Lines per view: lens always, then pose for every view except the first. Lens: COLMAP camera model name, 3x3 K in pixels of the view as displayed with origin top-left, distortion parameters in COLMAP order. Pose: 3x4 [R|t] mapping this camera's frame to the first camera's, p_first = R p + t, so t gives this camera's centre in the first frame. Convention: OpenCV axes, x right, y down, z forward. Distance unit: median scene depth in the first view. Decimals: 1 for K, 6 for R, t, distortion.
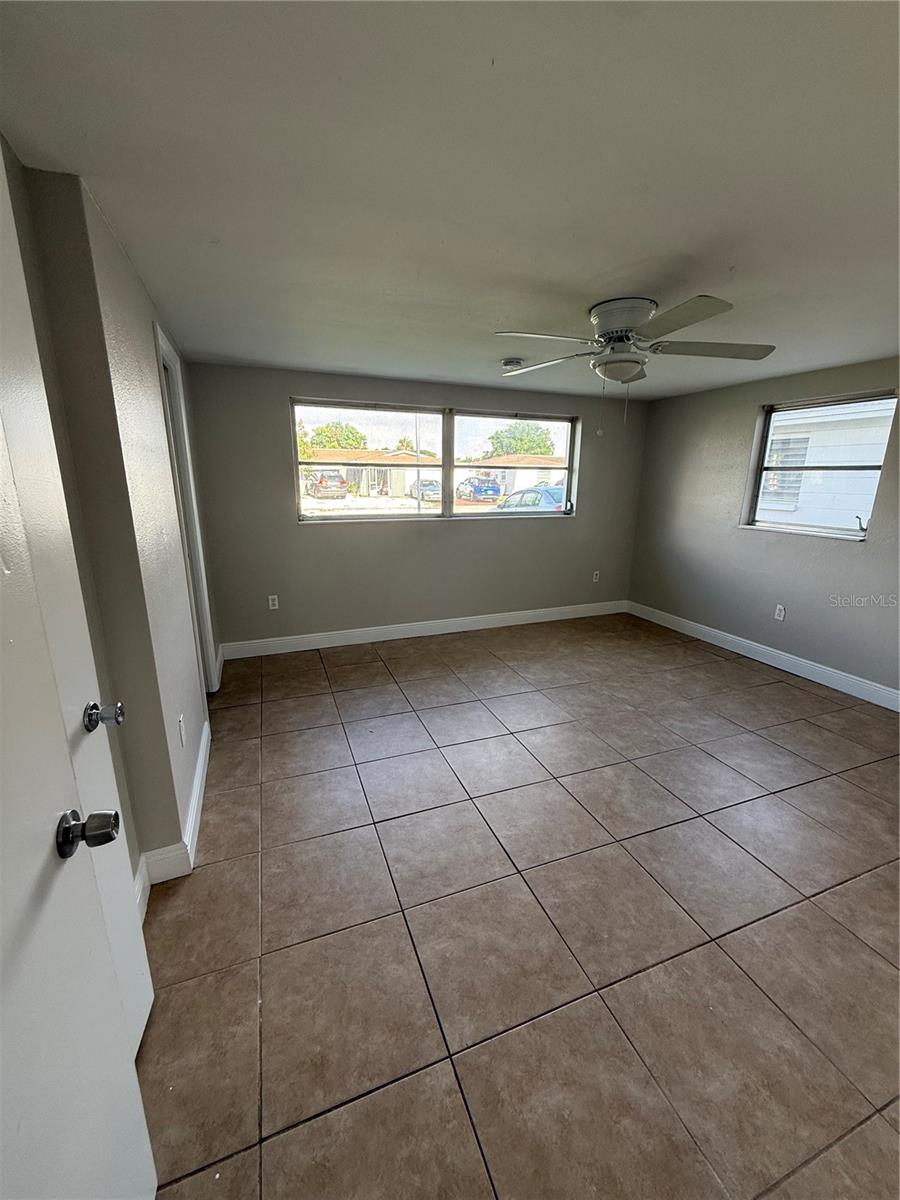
lens RADIAL K [[476.9, 0, 450.4], [0, 476.9, 596.1], [0, 0, 1]] dist [-0.000864, -0.000344]
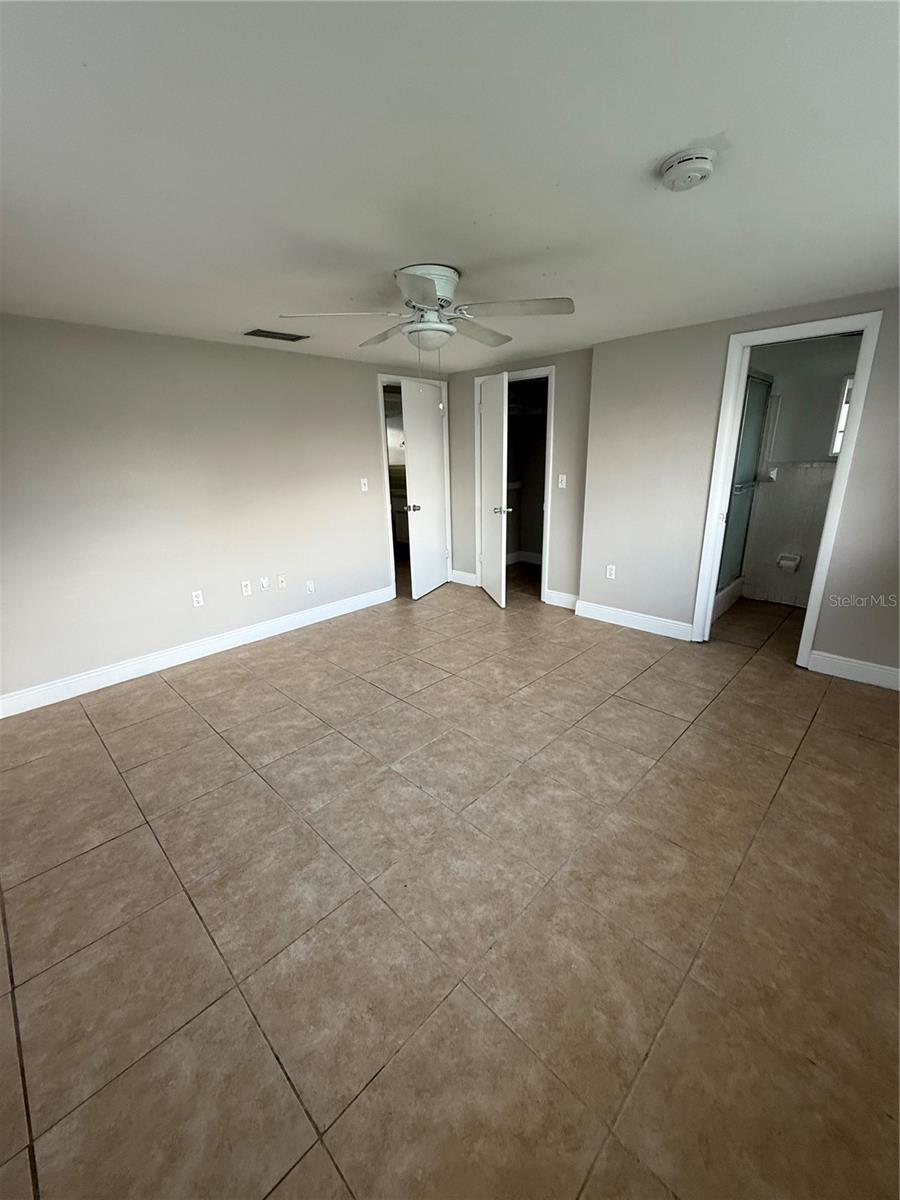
lens RADIAL K [[476.9, 0, 450.4], [0, 476.9, 596.1], [0, 0, 1]] dist [-0.000864, -0.000344]
pose [[-0.910609, 0.129790, -0.392360, 0.507628], [-0.087367, 0.867489, 0.489724, -0.329142], [0.403929, 0.480226, -0.778604, 1.351520]]
